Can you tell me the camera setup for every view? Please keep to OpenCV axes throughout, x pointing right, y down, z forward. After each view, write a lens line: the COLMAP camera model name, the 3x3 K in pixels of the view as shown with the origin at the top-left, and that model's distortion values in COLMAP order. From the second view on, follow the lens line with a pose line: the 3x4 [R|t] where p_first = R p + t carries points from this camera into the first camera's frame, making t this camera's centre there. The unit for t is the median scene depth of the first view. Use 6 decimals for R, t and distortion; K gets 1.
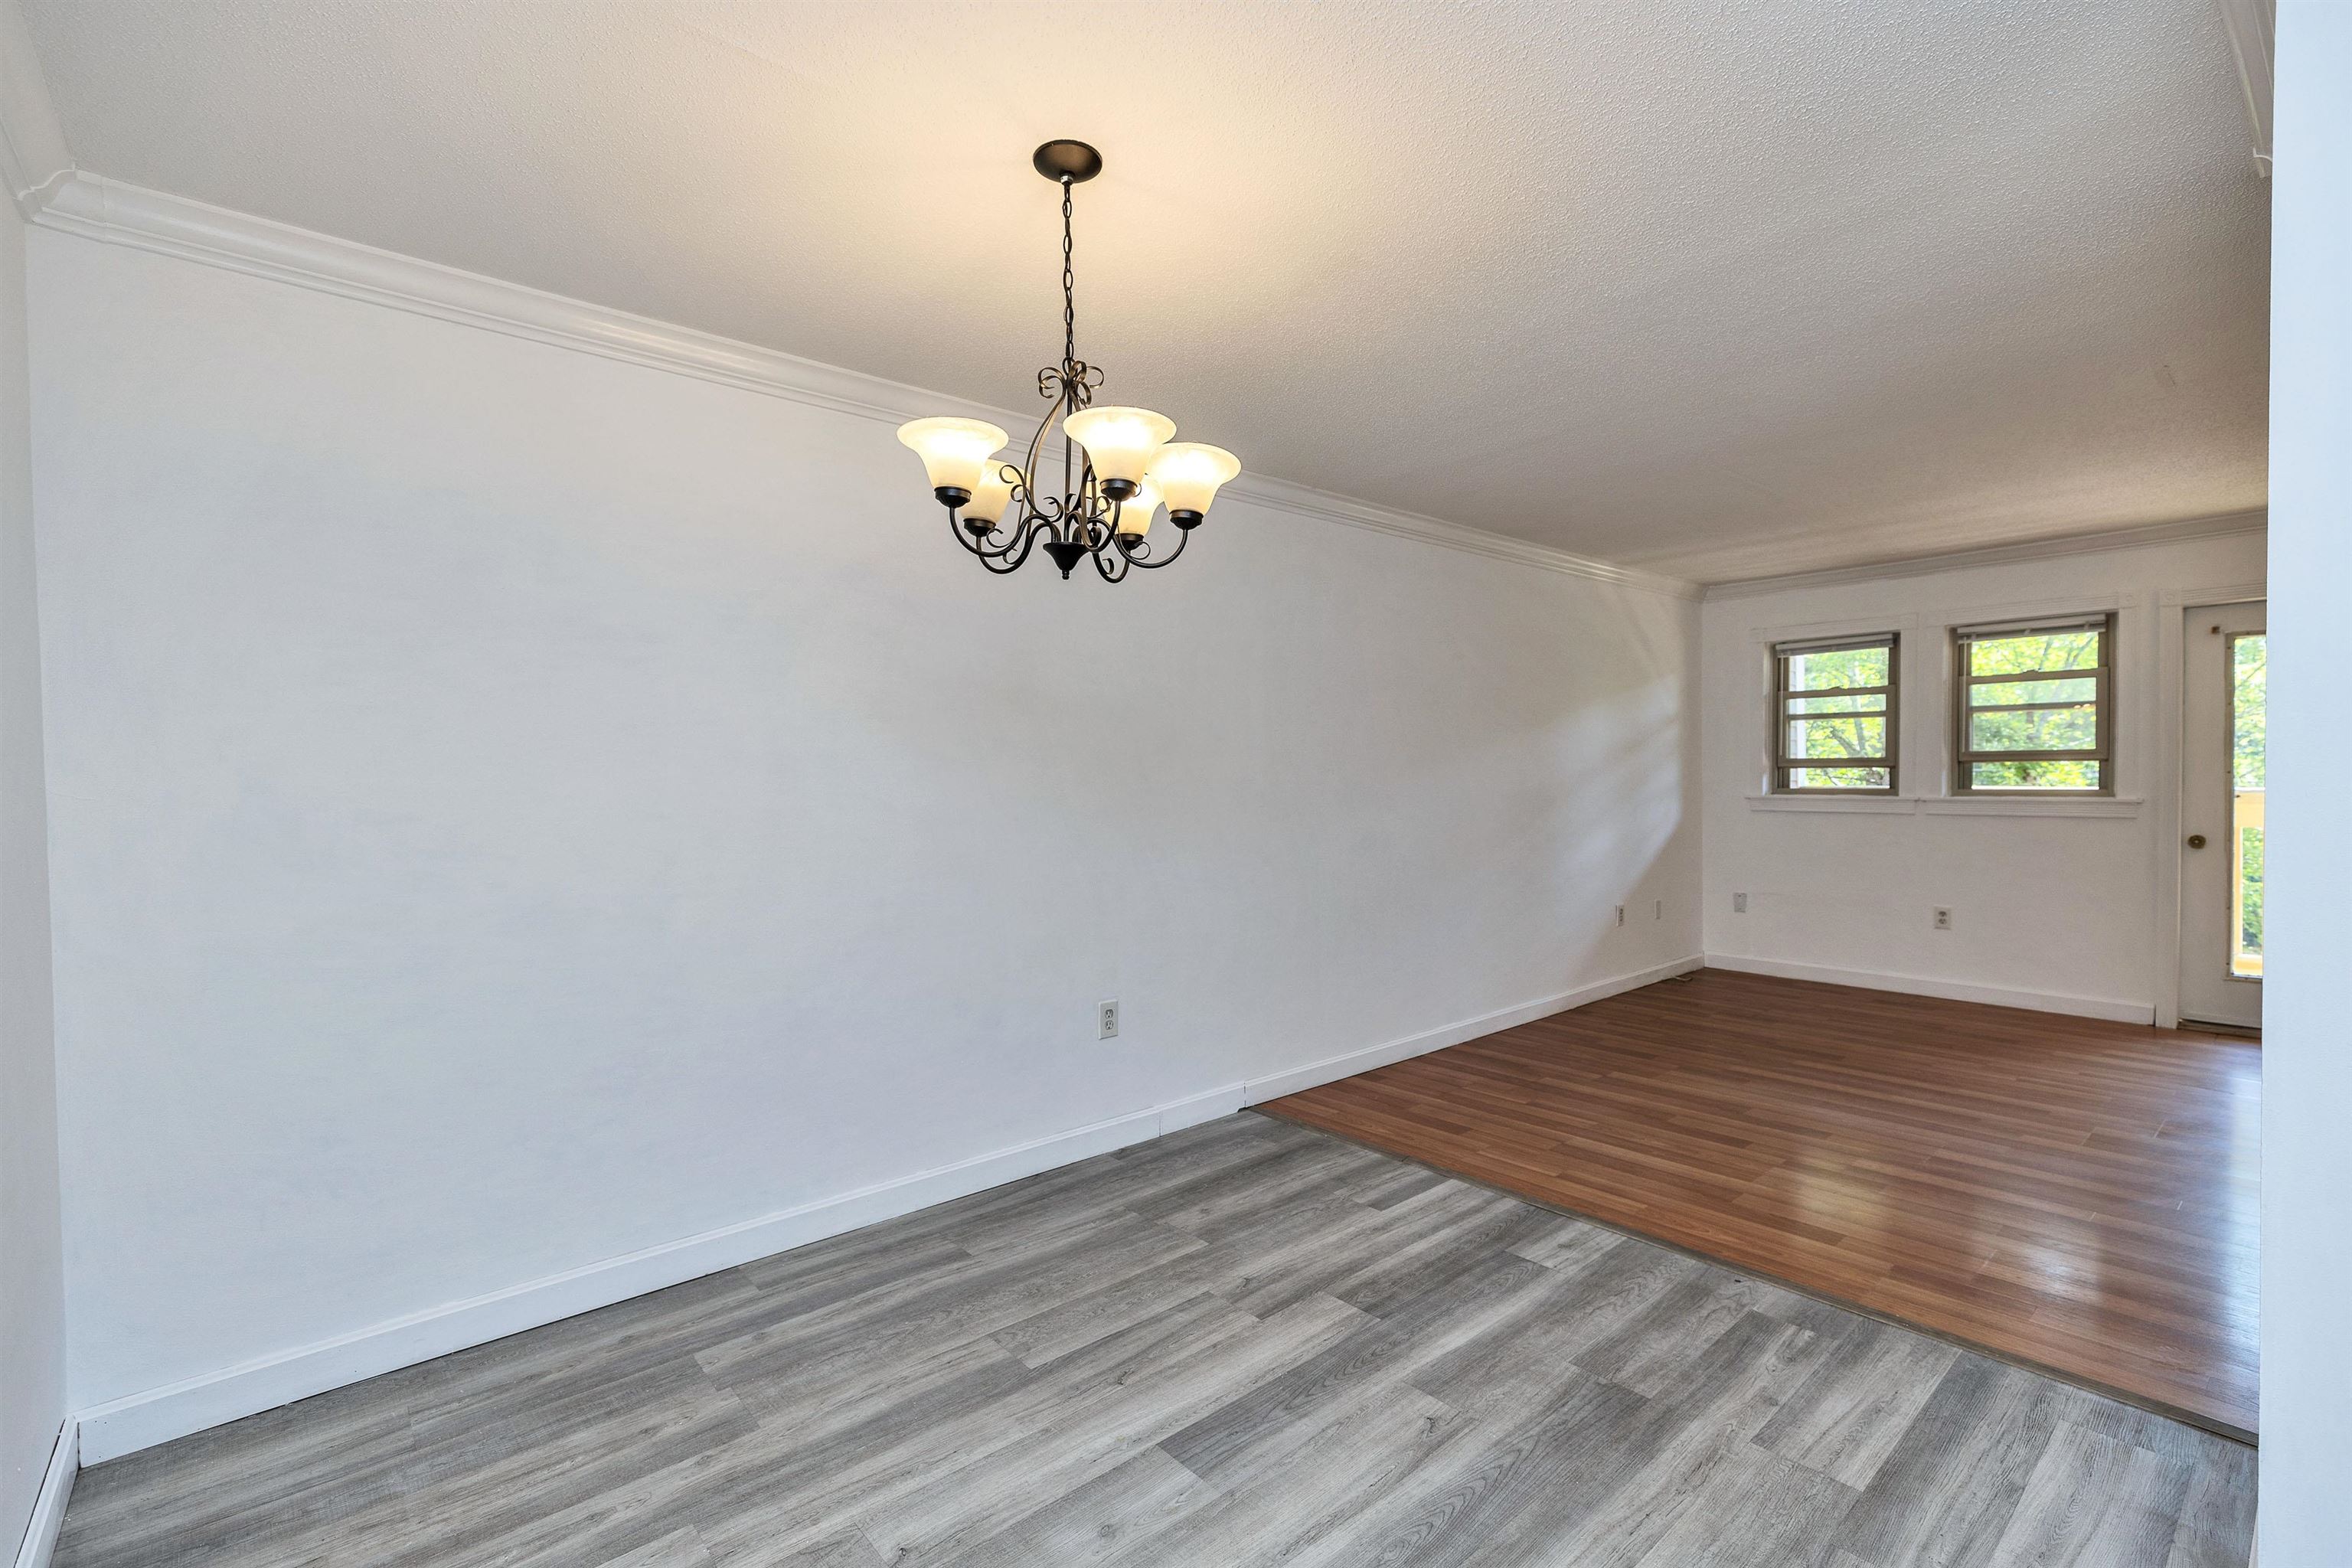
lens RADIAL K [[1039.2, 0, 1191.9], [0, 1039.2, 792.1], [0, 0, 1]] dist [0.001233, -0.000036]
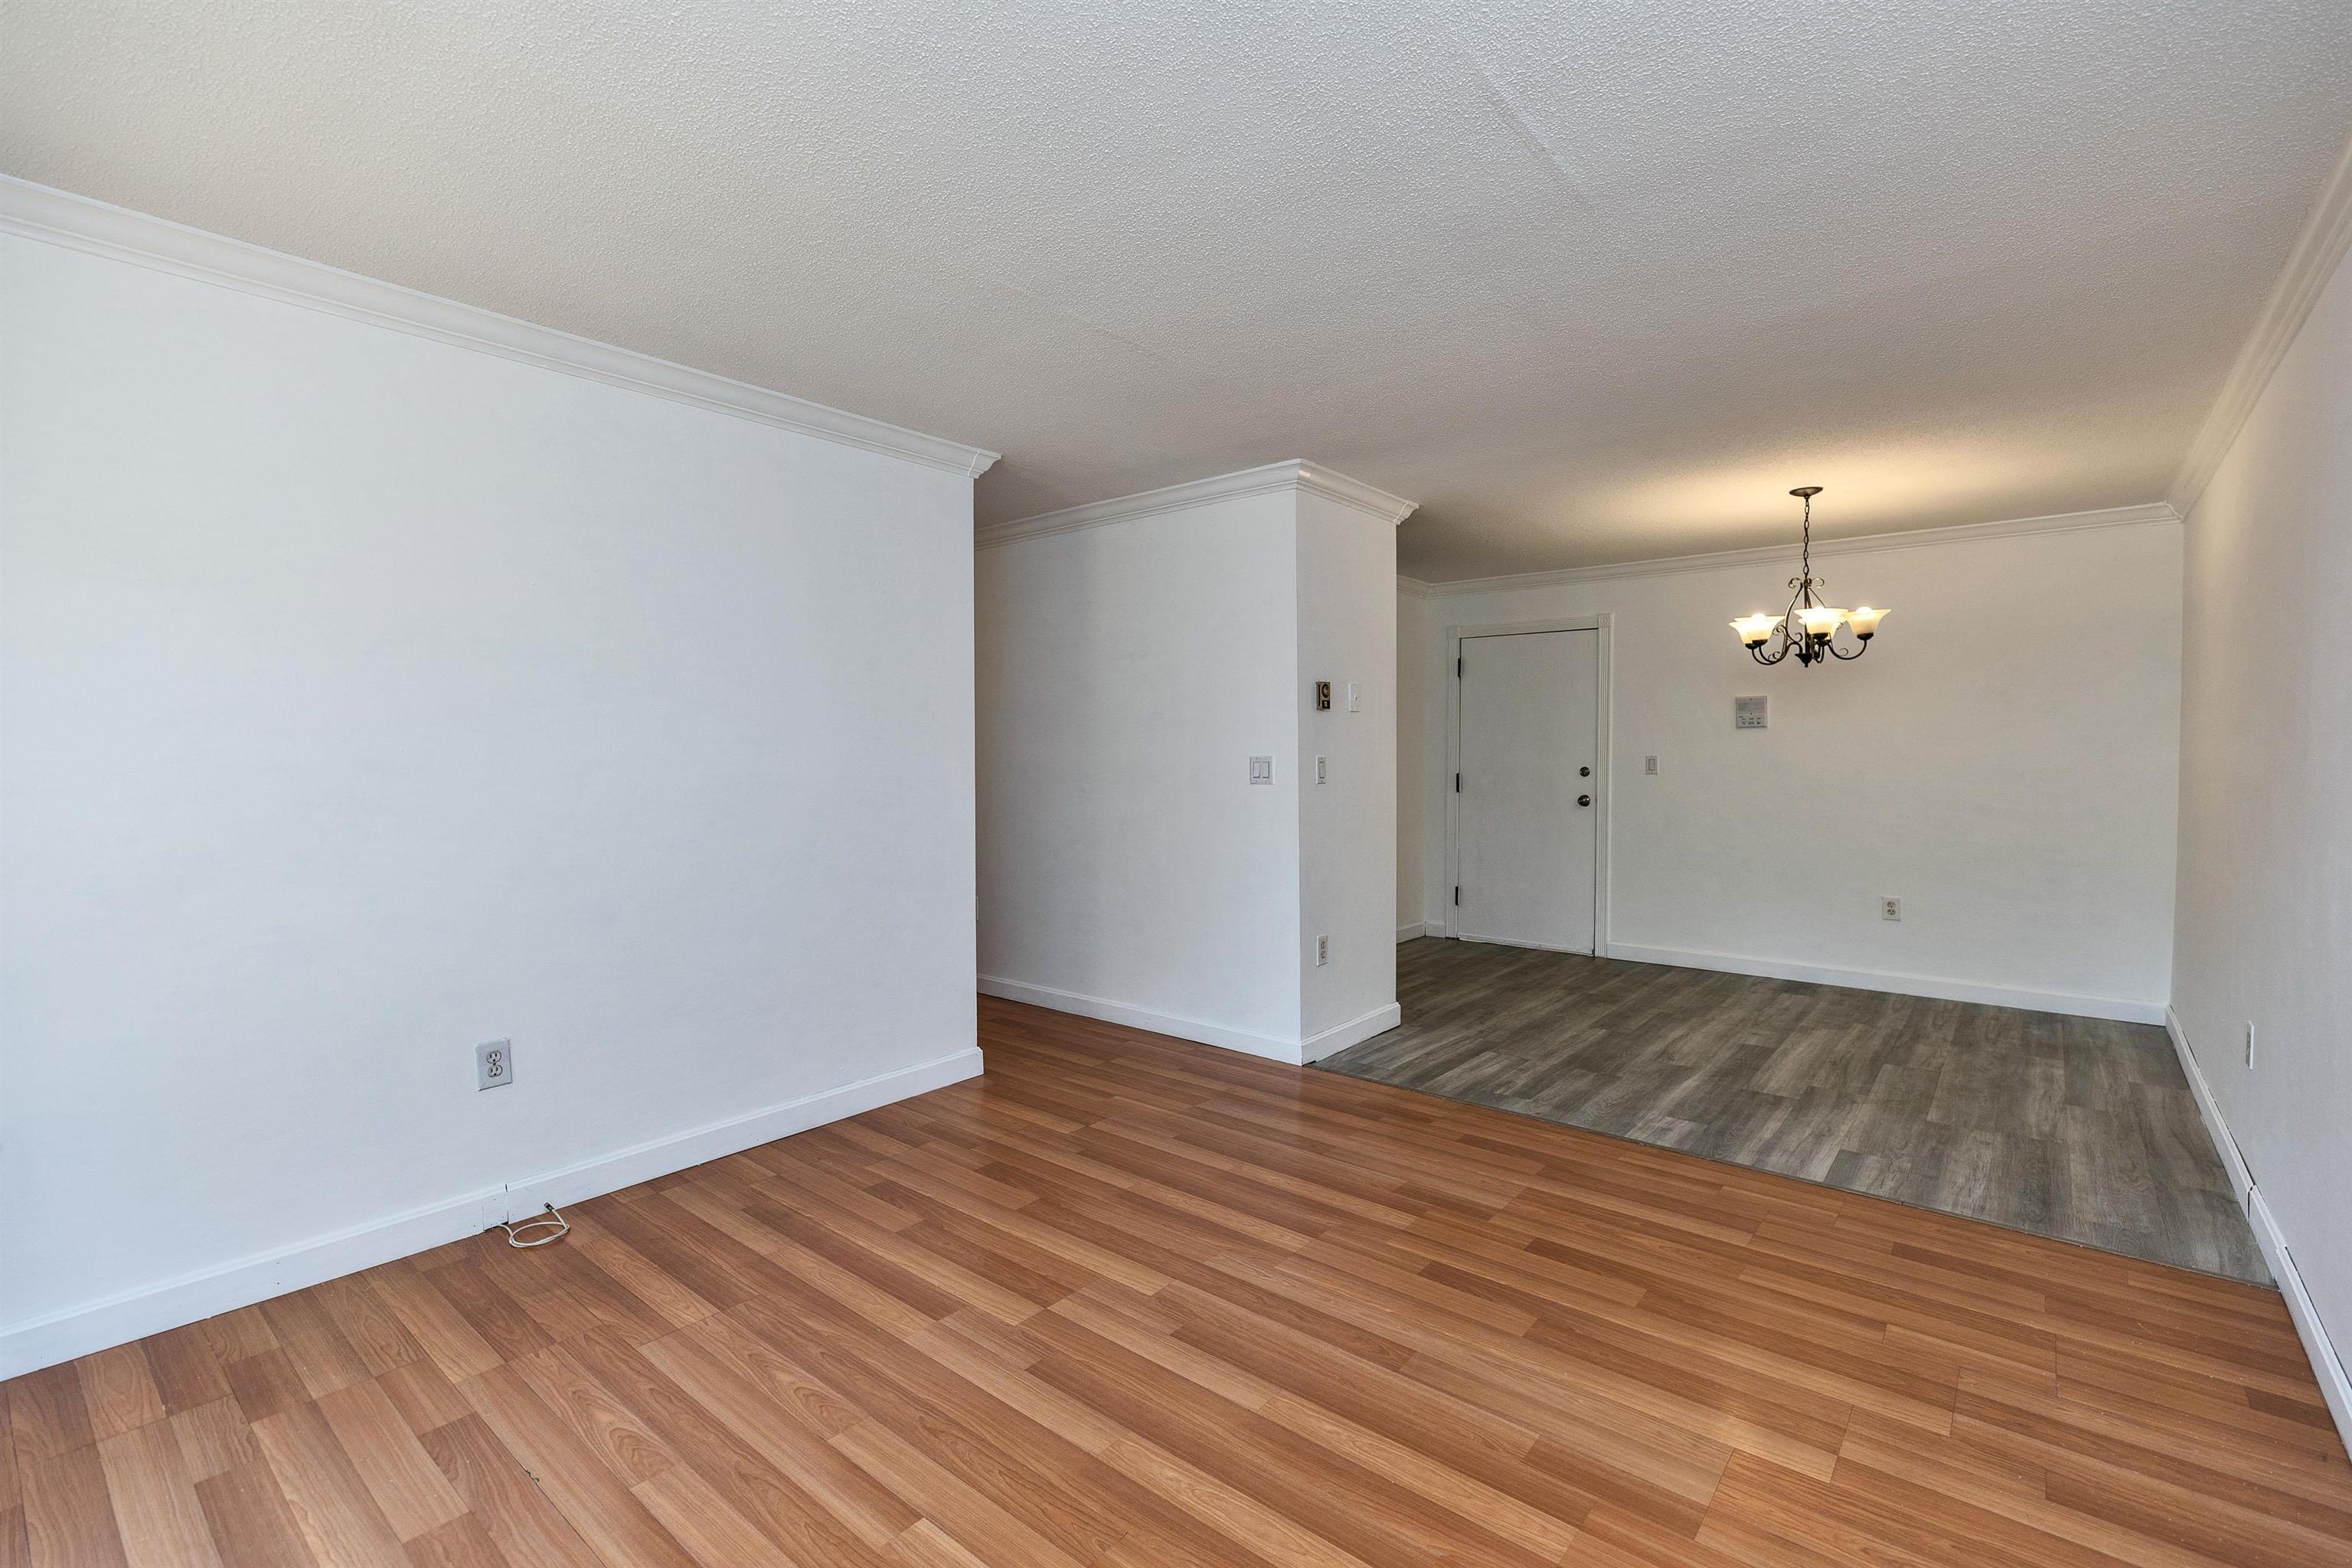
lens RADIAL K [[1046.8, 0, 1176.0], [0, 1046.8, 784.0], [0, 0, 1]] dist [0.001504, 0.000782]
pose [[-0.986768, 0.016297, -0.161315, 0.810986], [0.008081, 0.998643, 0.051457, -0.035909], [0.161935, 0.049473, -0.985561, 1.514094]]
